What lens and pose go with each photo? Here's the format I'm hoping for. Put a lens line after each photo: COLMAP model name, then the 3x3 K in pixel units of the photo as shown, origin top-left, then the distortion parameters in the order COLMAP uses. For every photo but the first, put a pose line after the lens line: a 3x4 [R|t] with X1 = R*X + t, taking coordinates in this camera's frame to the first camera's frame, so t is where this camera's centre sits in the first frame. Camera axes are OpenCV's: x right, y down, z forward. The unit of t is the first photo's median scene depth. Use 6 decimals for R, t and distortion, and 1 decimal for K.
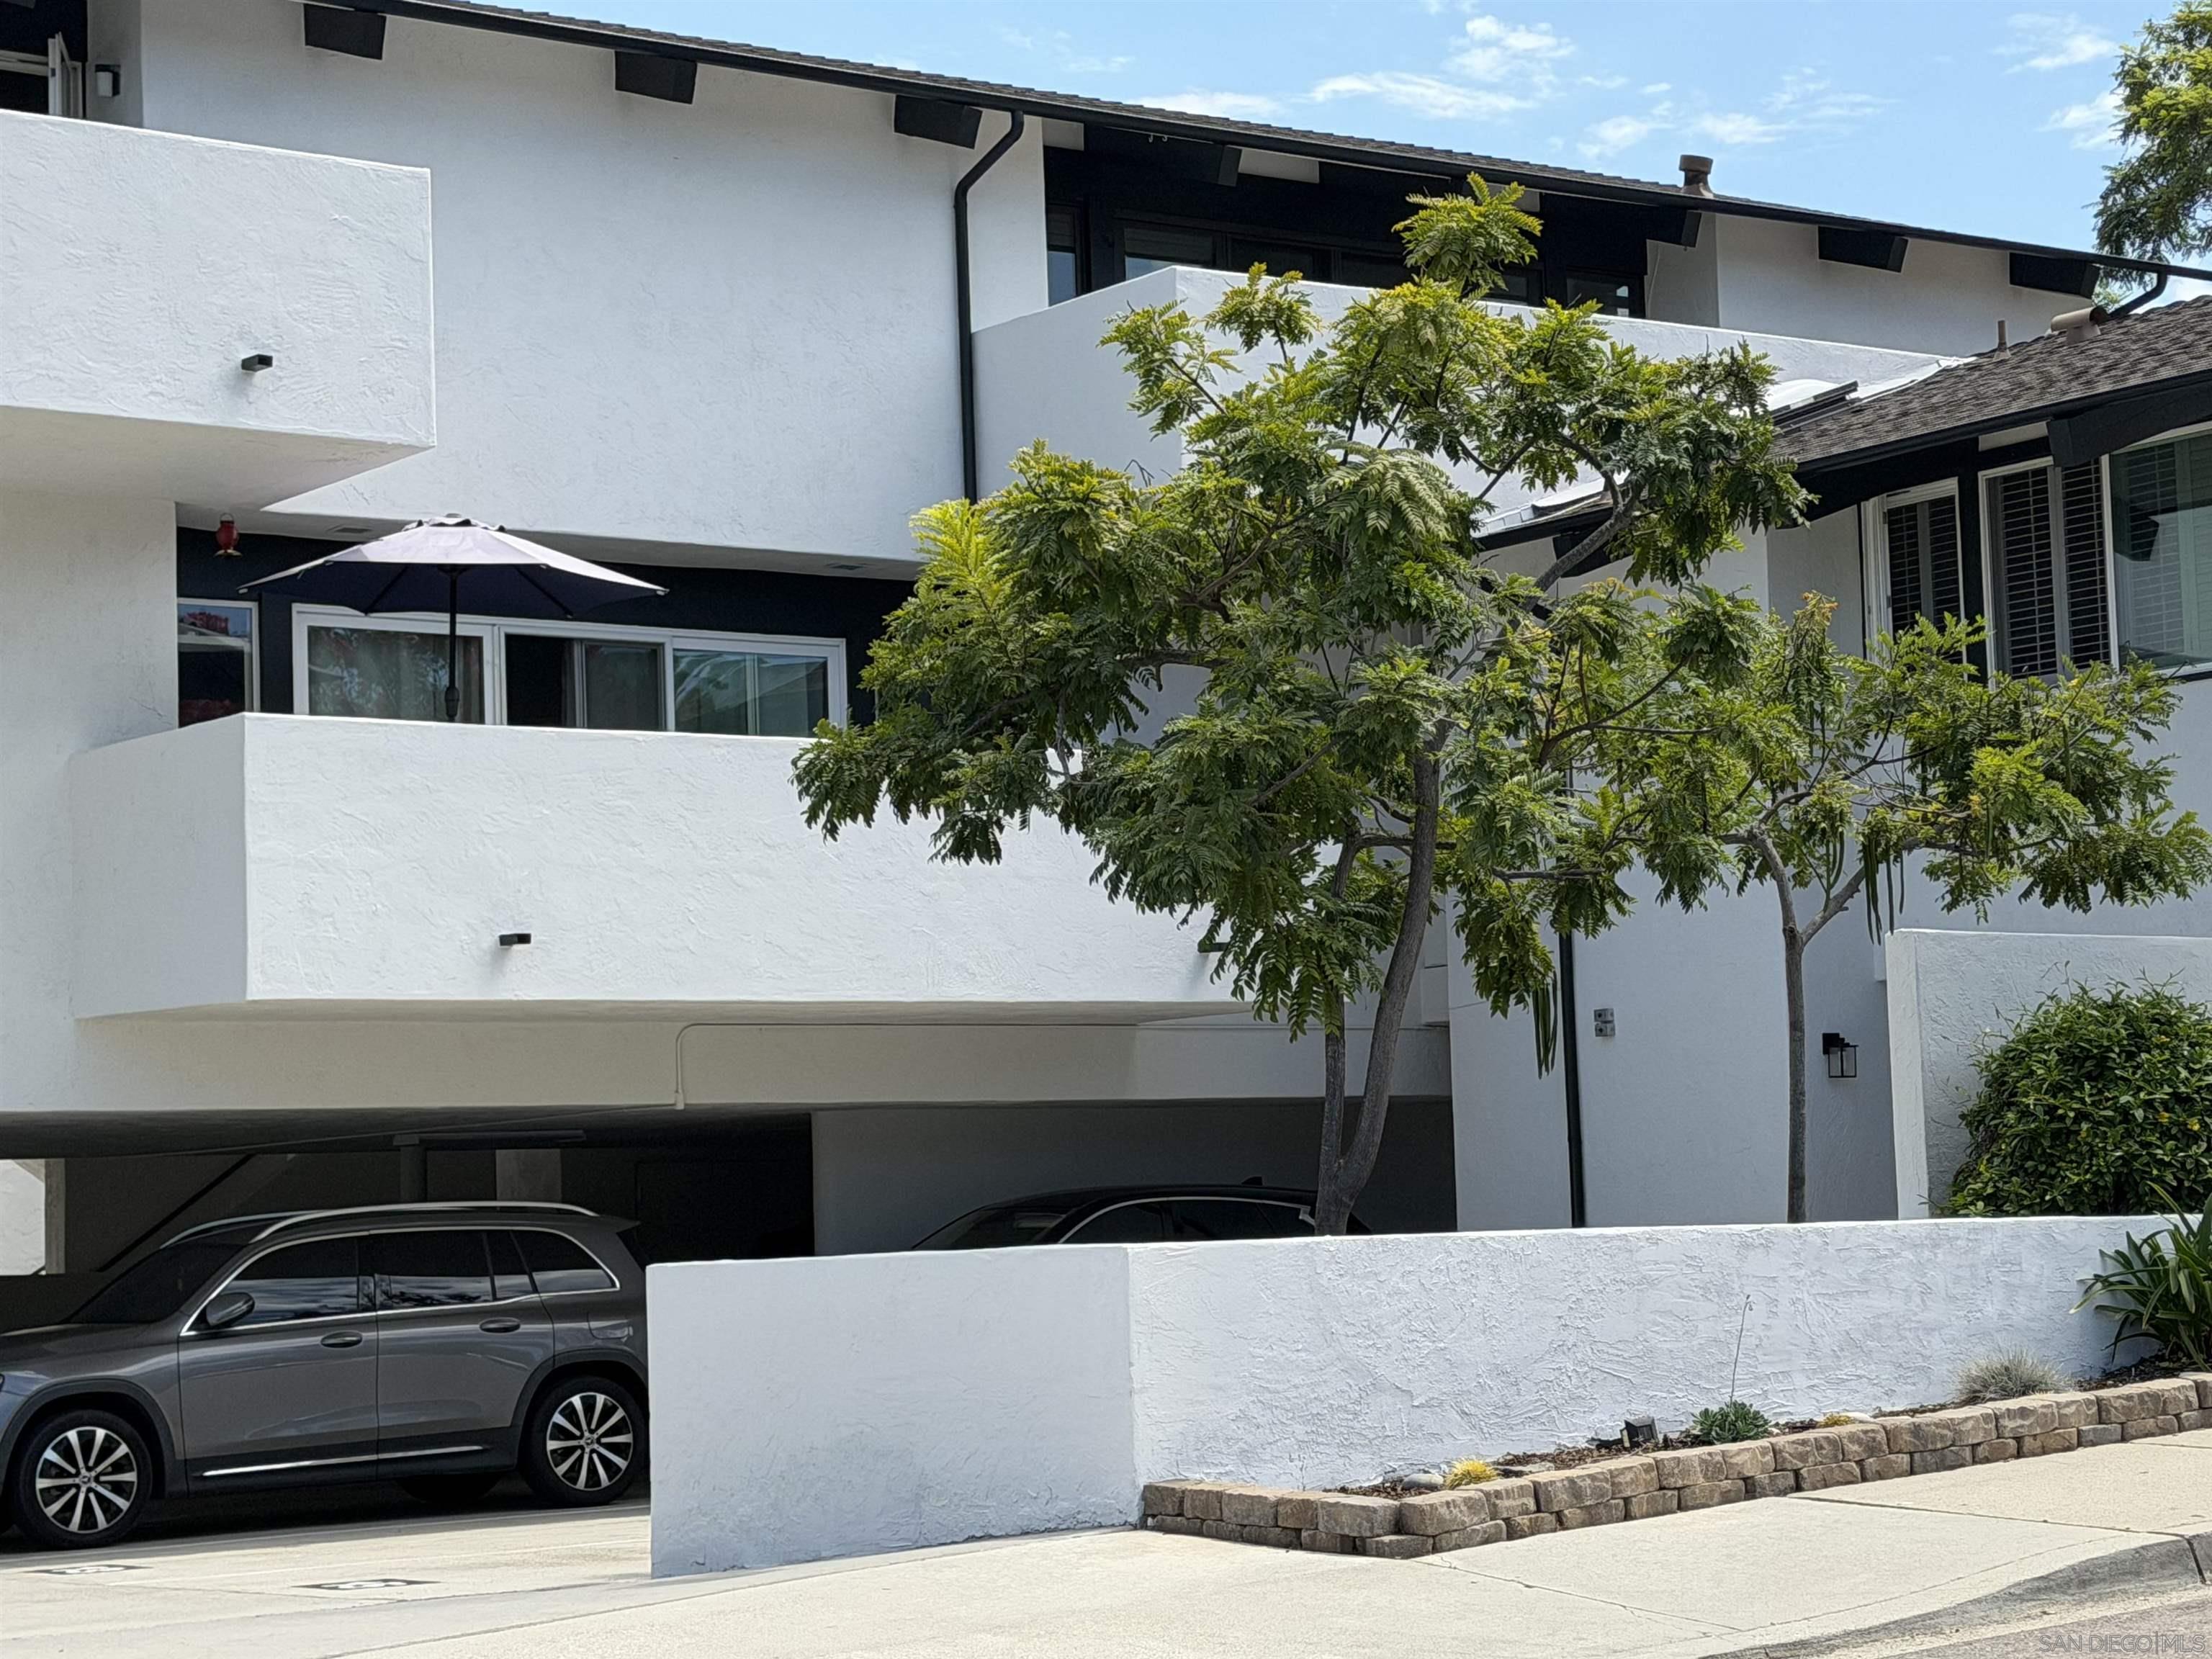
lens RADIAL K [[4557.7, 0, 1106.0], [0, 4557.7, 829.5], [0, 0, 1]] dist [0.058276, 1.768524]
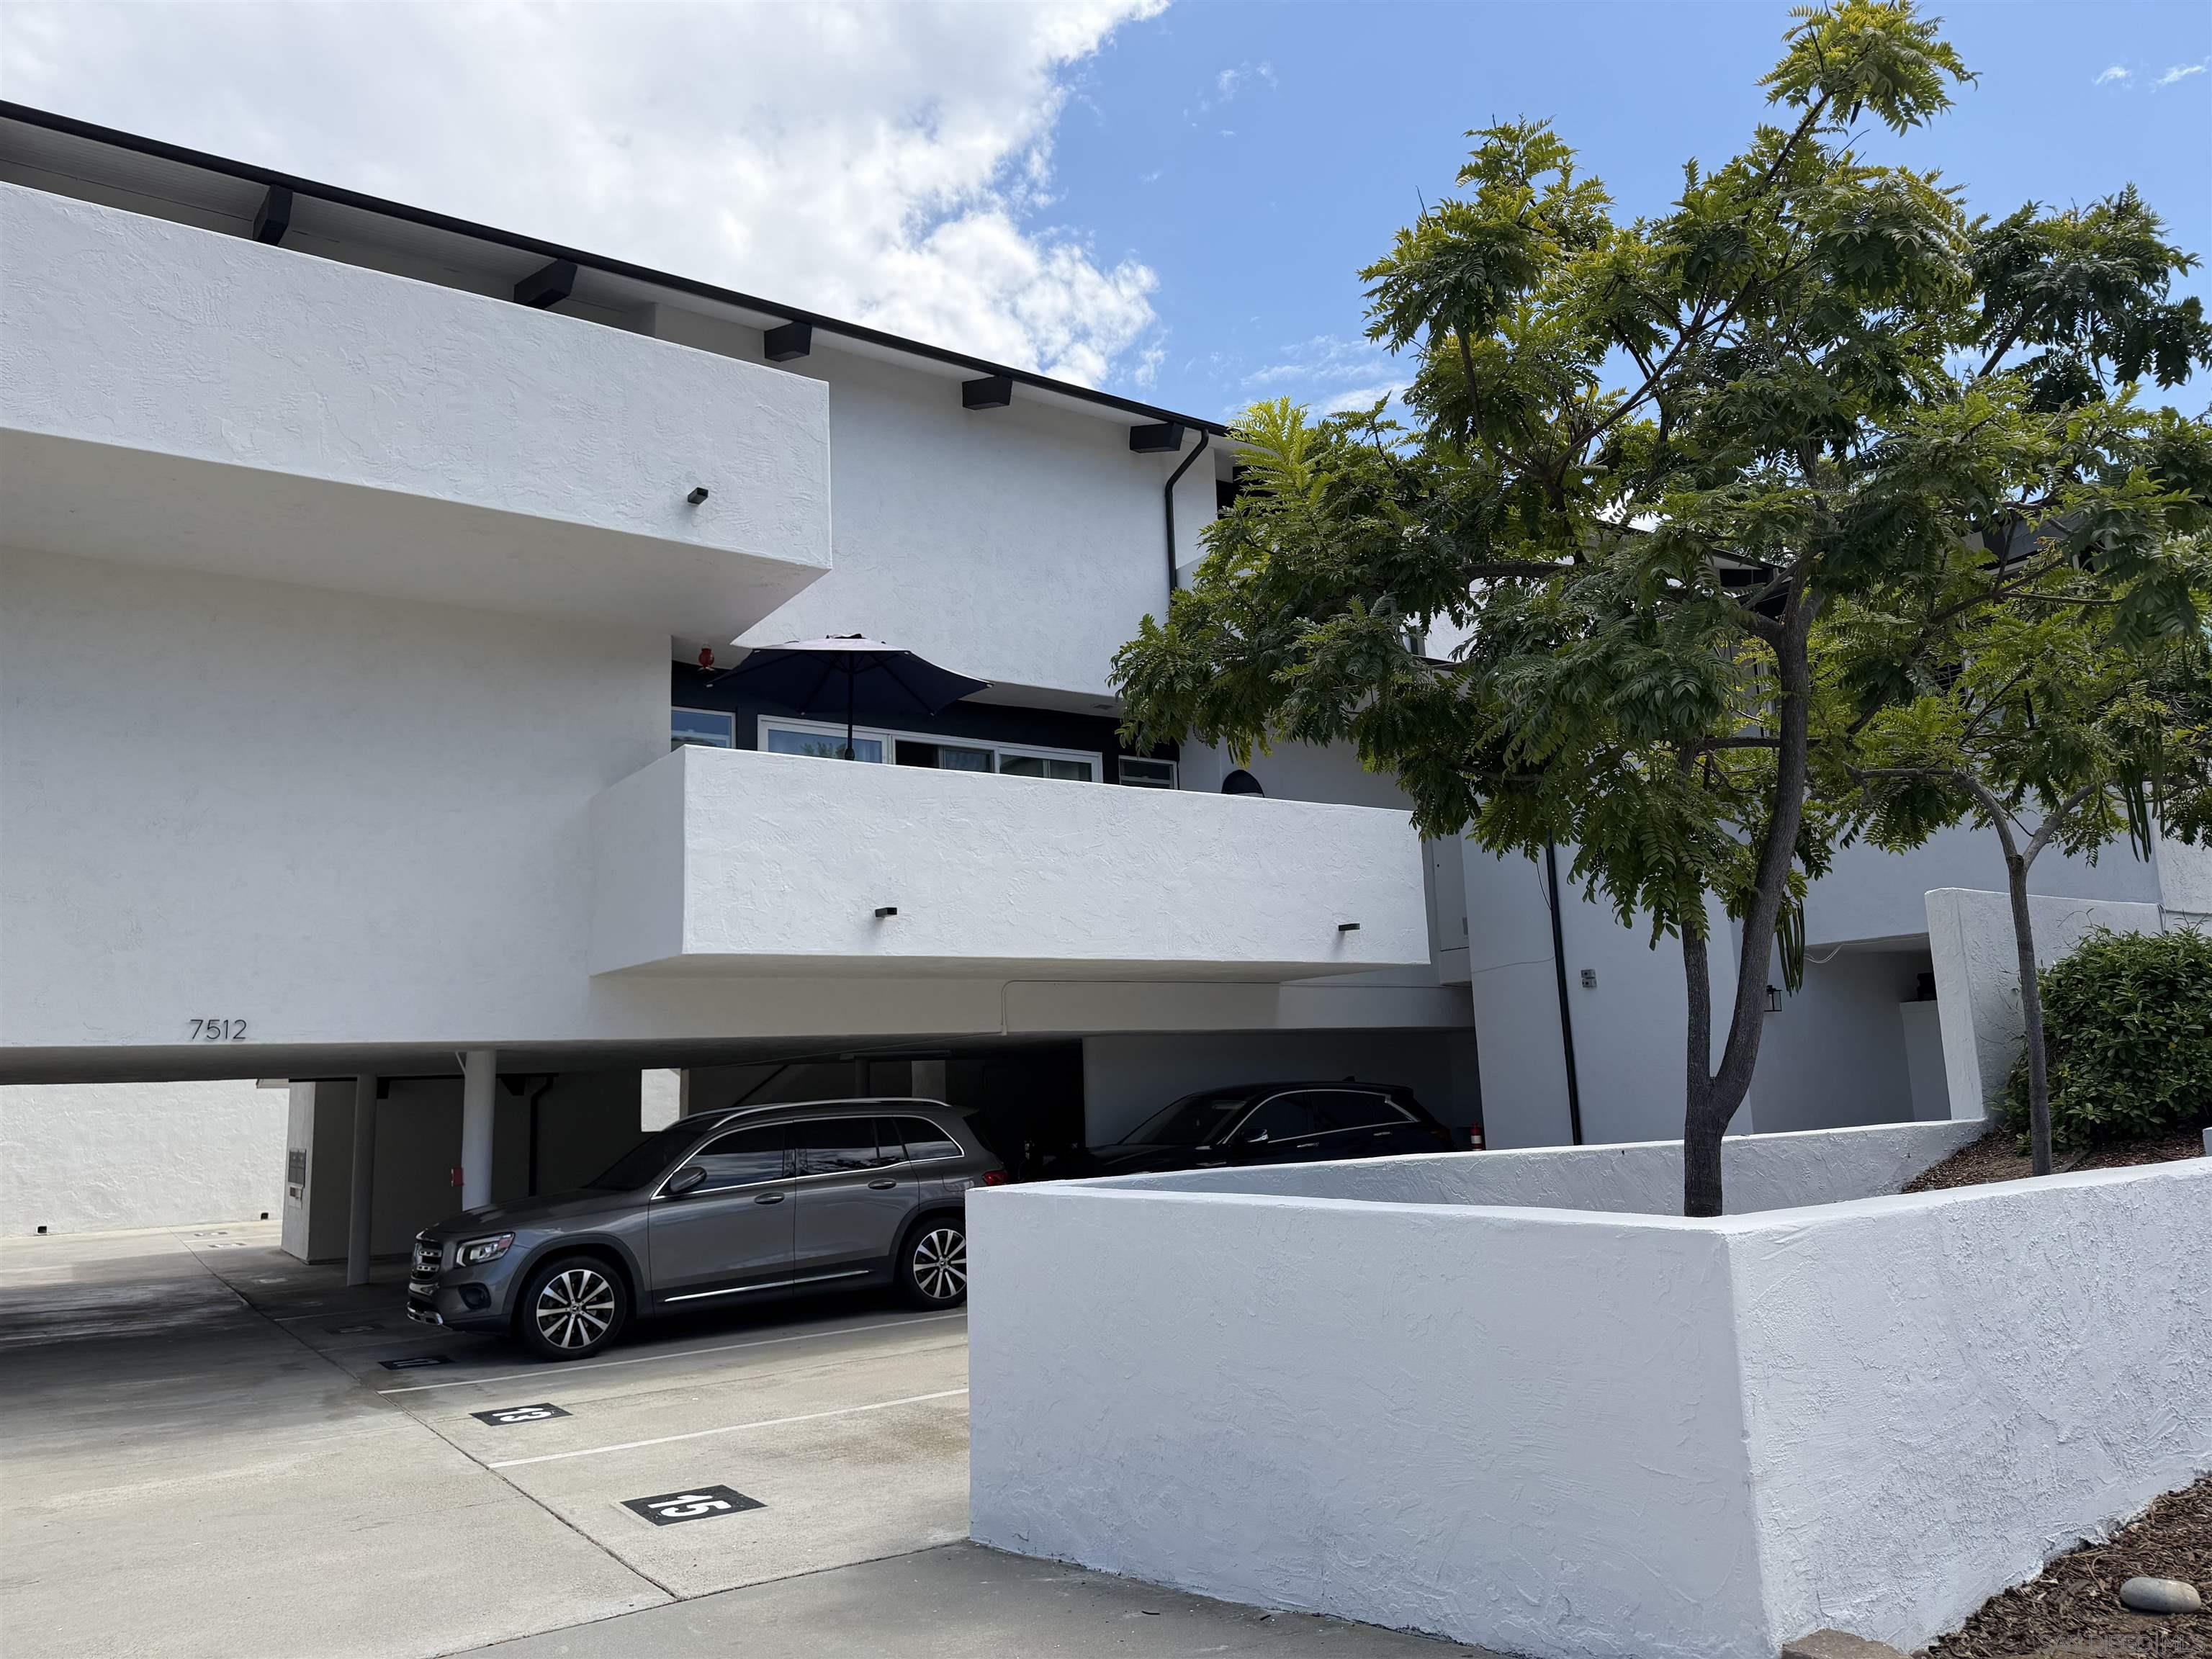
lens RADIAL K [[1569.3, 0, 1115.4], [0, 1569.3, 832.5], [0, 0, 1]] dist [0.164433, -0.253915]
pose [[0.999666, -0.010327, -0.023701, -0.048431], [0.008599, 0.997377, -0.071874, 0.035986], [0.024381, 0.071647, 0.997132, 0.530981]]
